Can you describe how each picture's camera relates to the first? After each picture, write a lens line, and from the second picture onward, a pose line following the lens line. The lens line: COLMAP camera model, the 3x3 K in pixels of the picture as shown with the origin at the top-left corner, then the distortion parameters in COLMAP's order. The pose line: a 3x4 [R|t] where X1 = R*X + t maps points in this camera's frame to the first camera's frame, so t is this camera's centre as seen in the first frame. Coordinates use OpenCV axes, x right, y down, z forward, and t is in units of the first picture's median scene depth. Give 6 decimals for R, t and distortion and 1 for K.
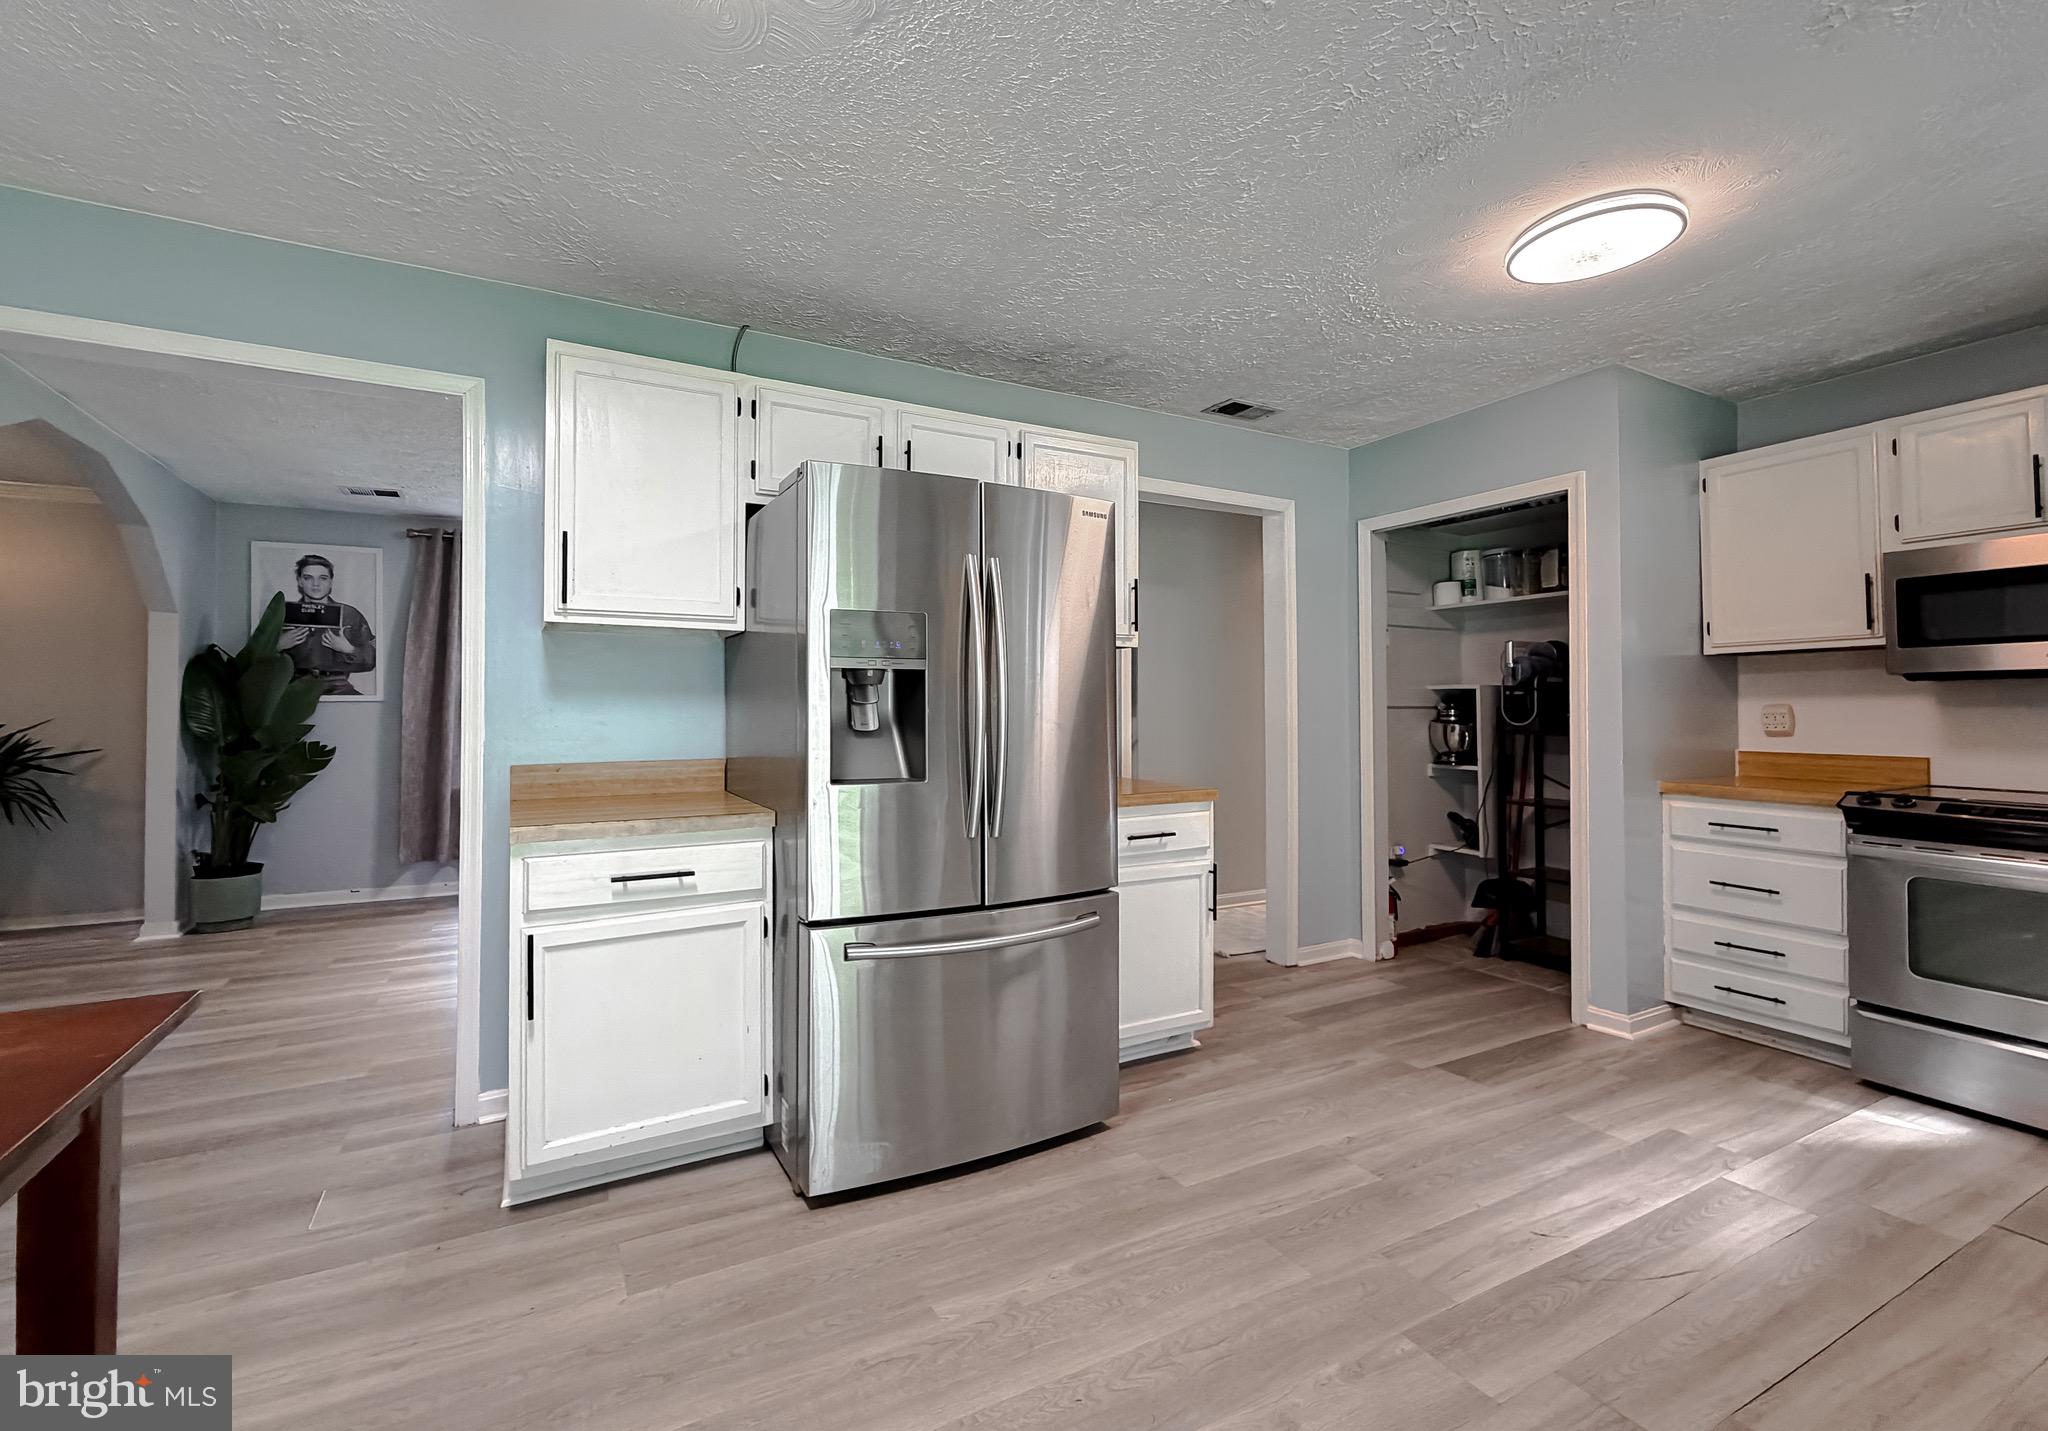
lens RADIAL K [[848.2, 0, 942.2], [0, 848.2, 701.1], [0, 0, 1]] dist [-0.000861, -0.000062]
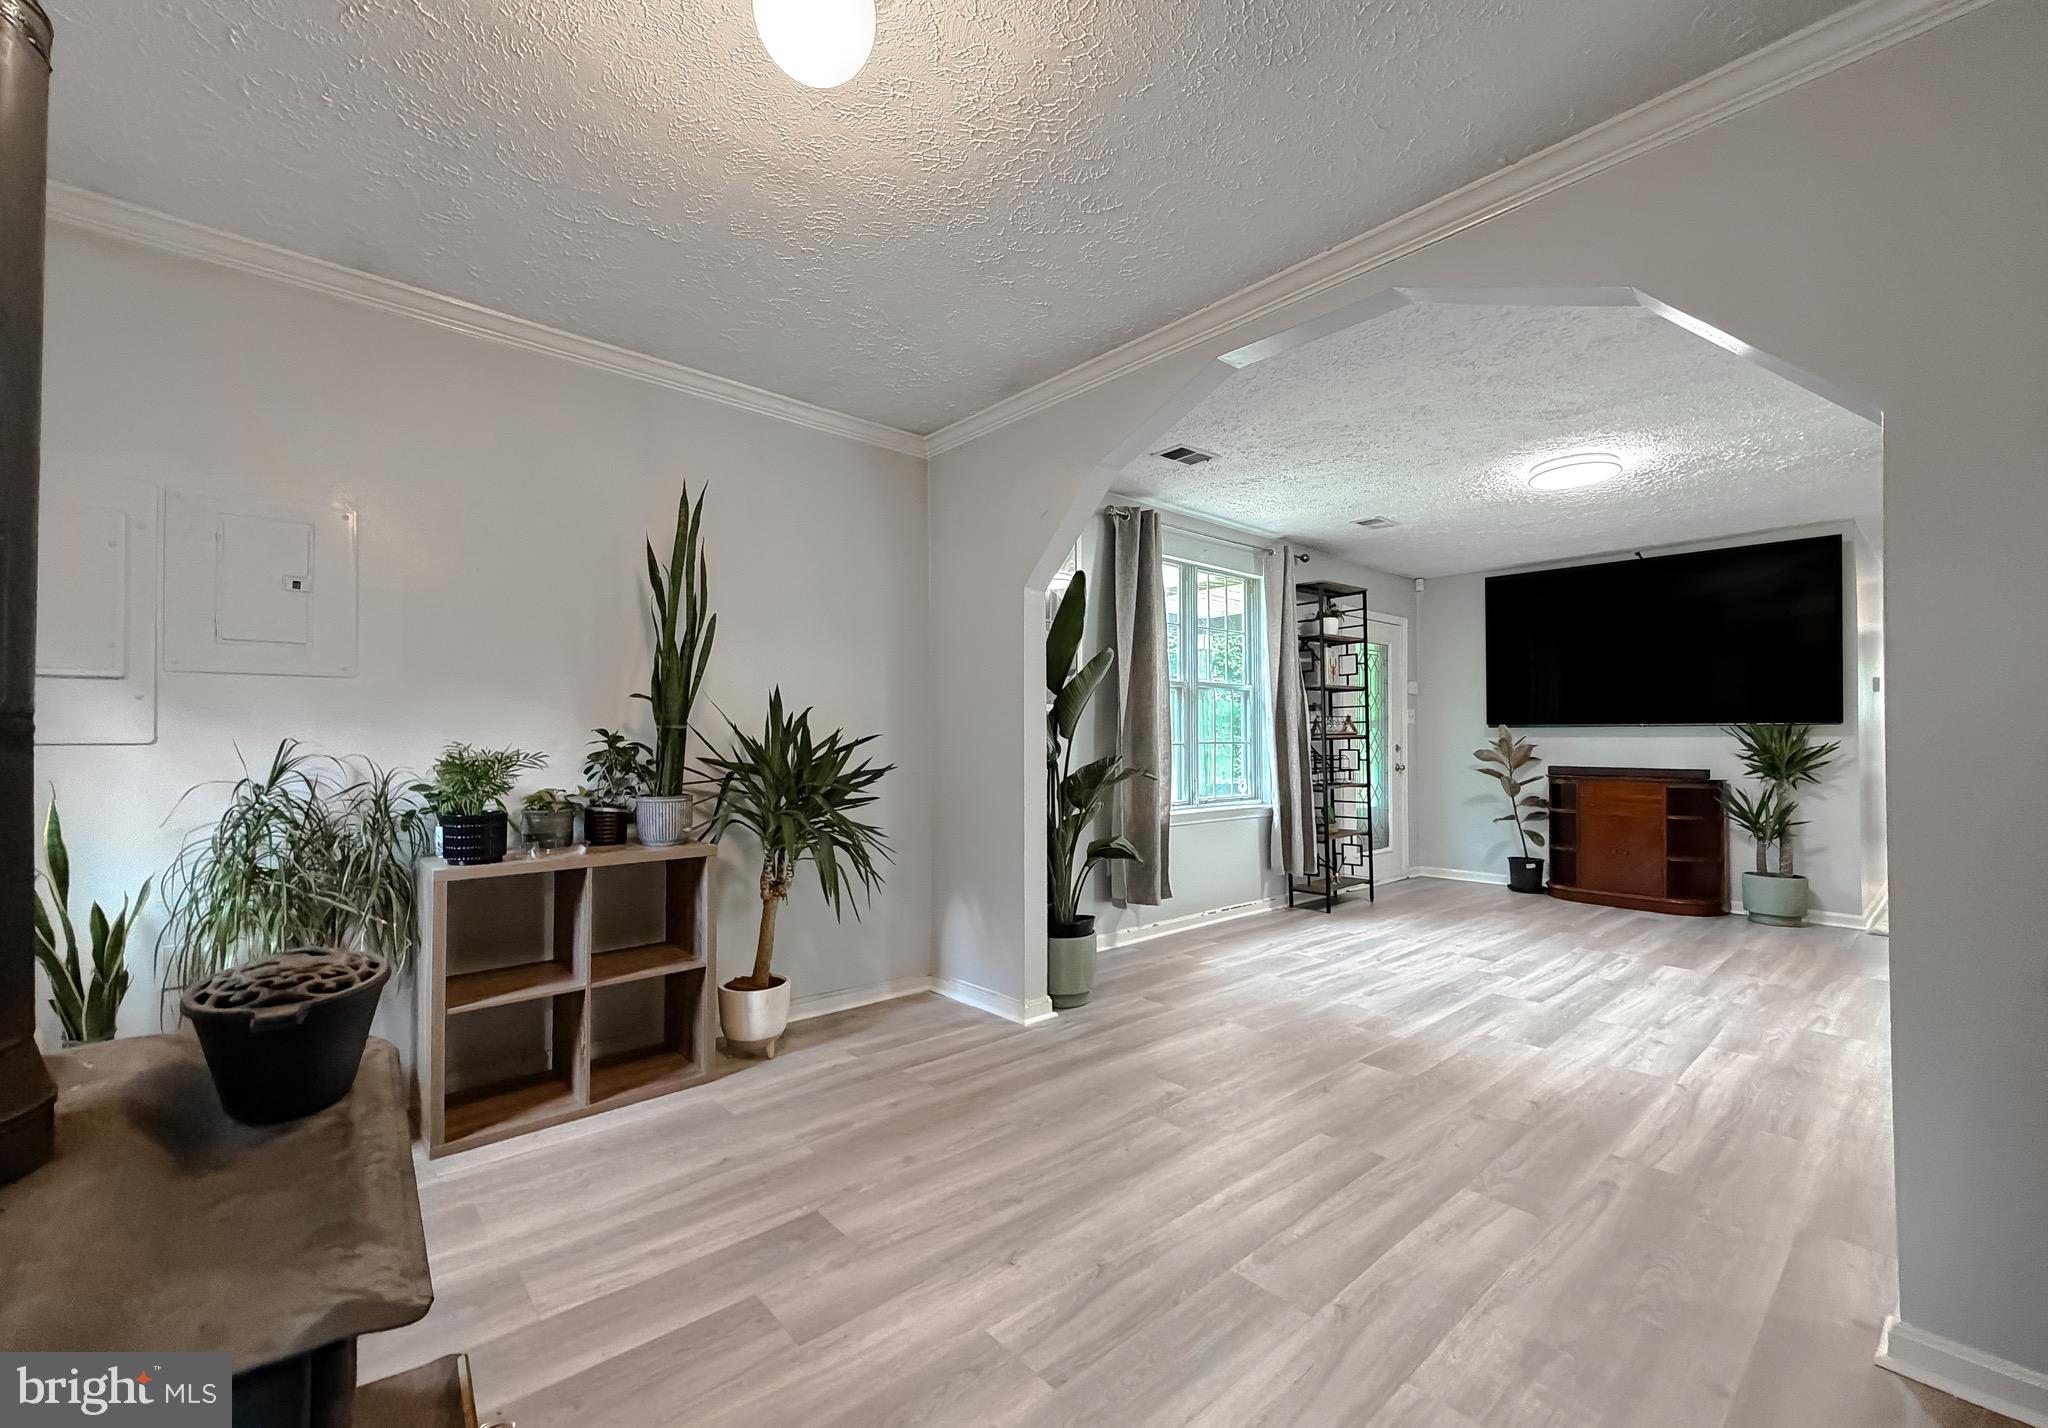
lens RADIAL K [[834.4, 0, 1021.9], [0, 834.4, 723.5], [0, 0, 1]] dist [-0.001344, -0.000090]
pose [[0.964049, 0.008009, 0.265602, -0.949099], [-0.007405, 0.999967, -0.003274, 0.014885], [-0.265620, 0.001189, 0.964077, 0.241241]]
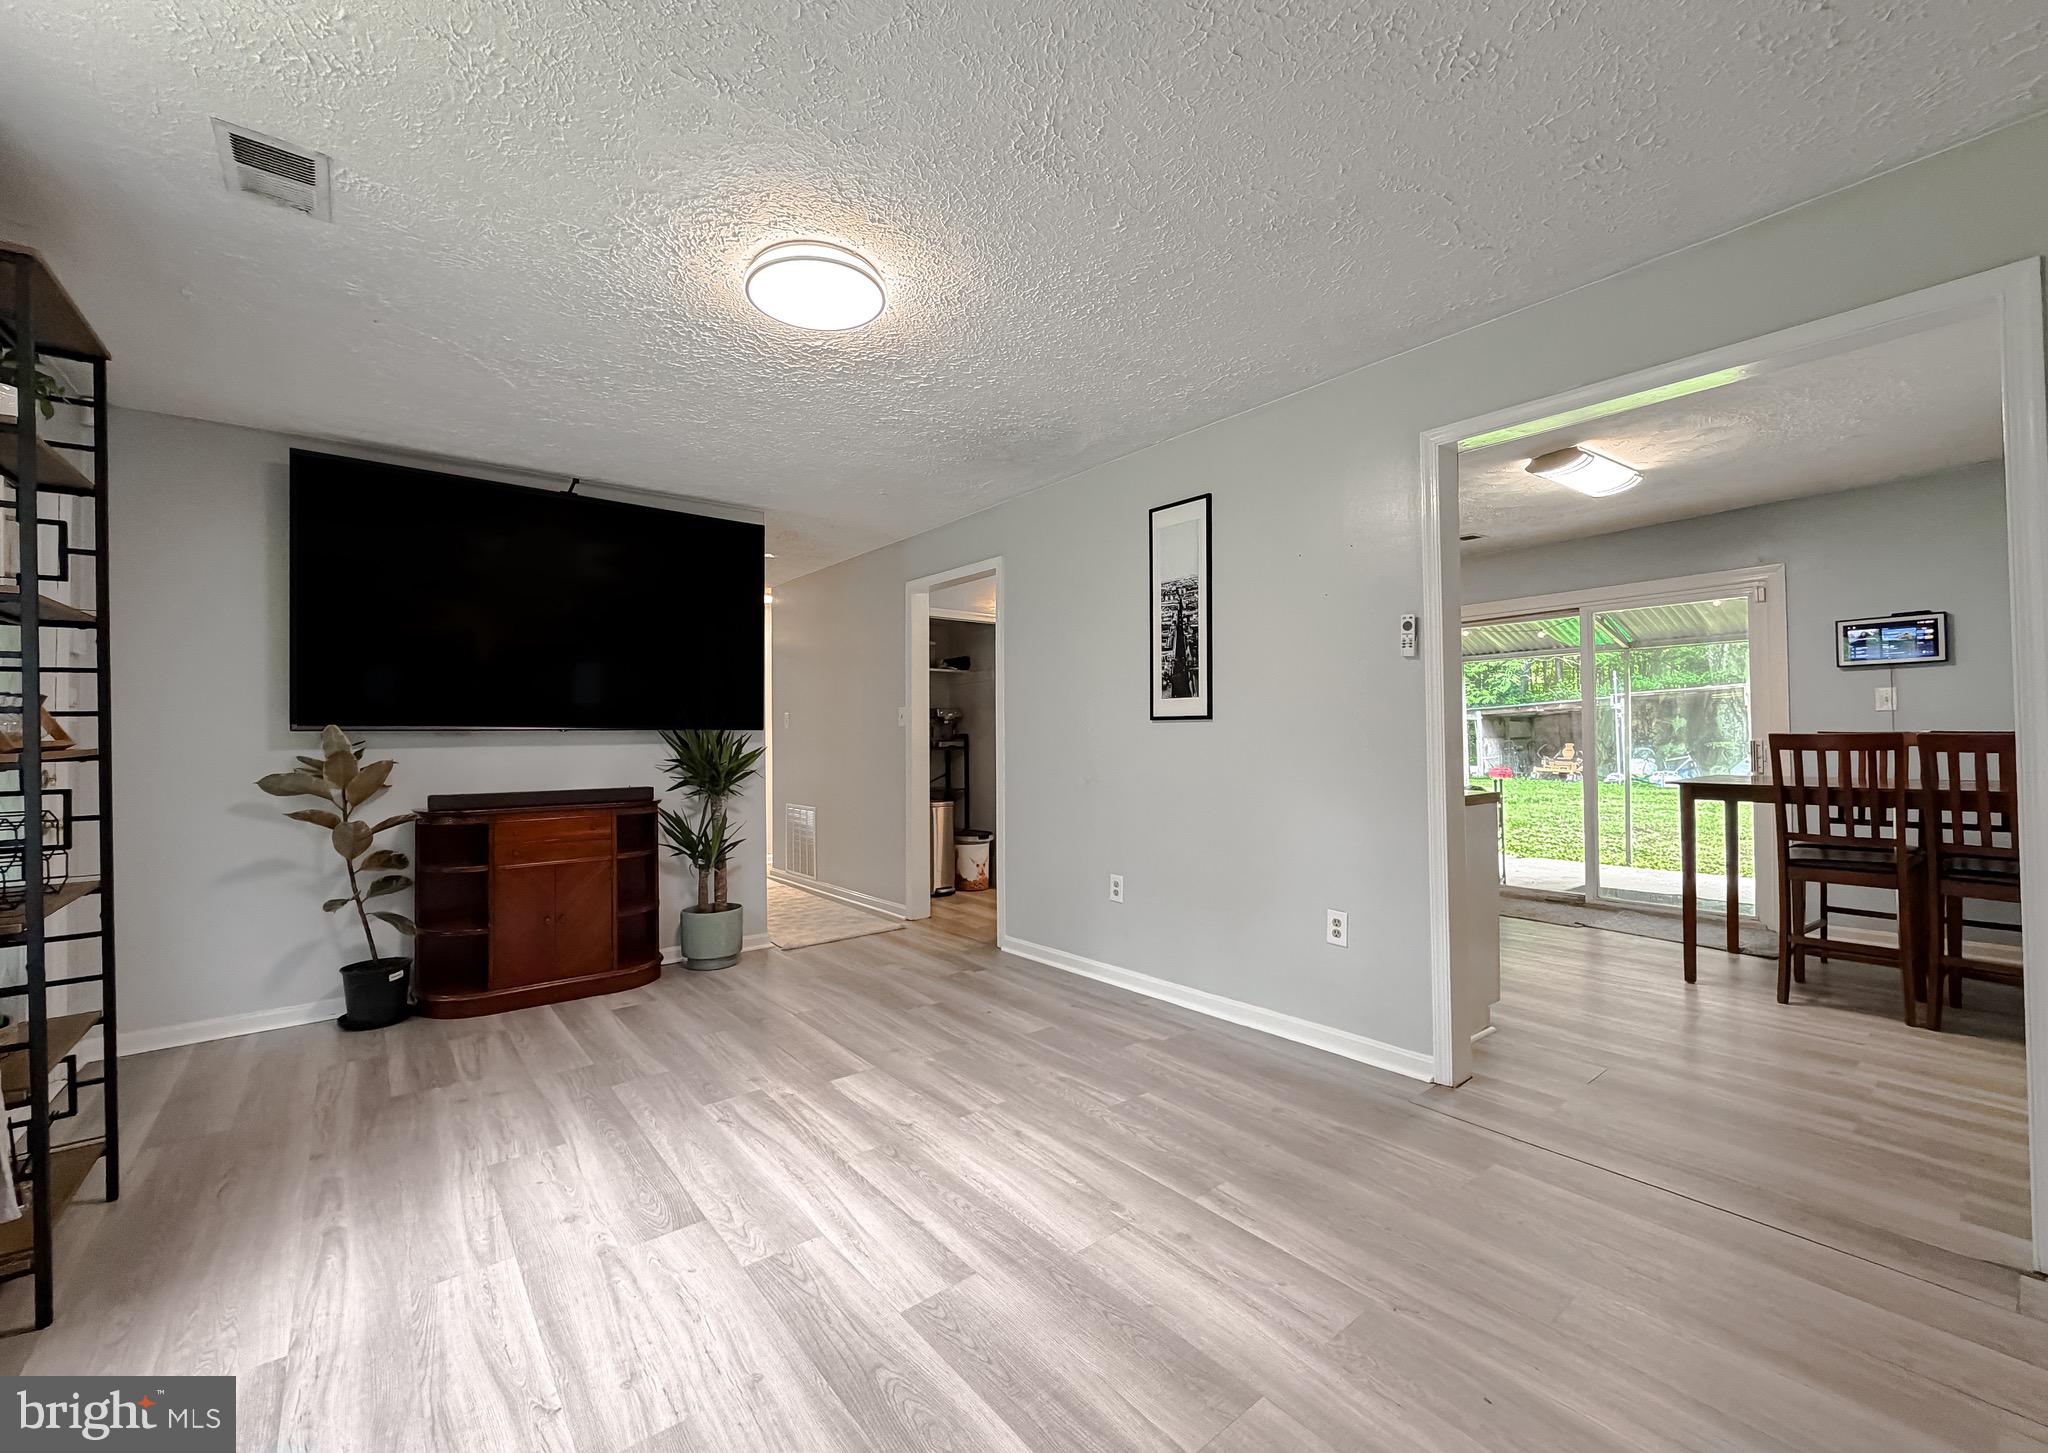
lens RADIAL K [[829.4, 0, 1015.7], [0, 829.4, 723.3], [0, 0, 1]] dist [0.001007, 0.000394]
pose [[-0.217741, 0.020955, 0.975782, -0.709473], [-0.006558, 0.999716, -0.022932, 0.016720], [-0.975985, -0.011392, -0.217542, 0.831425]]
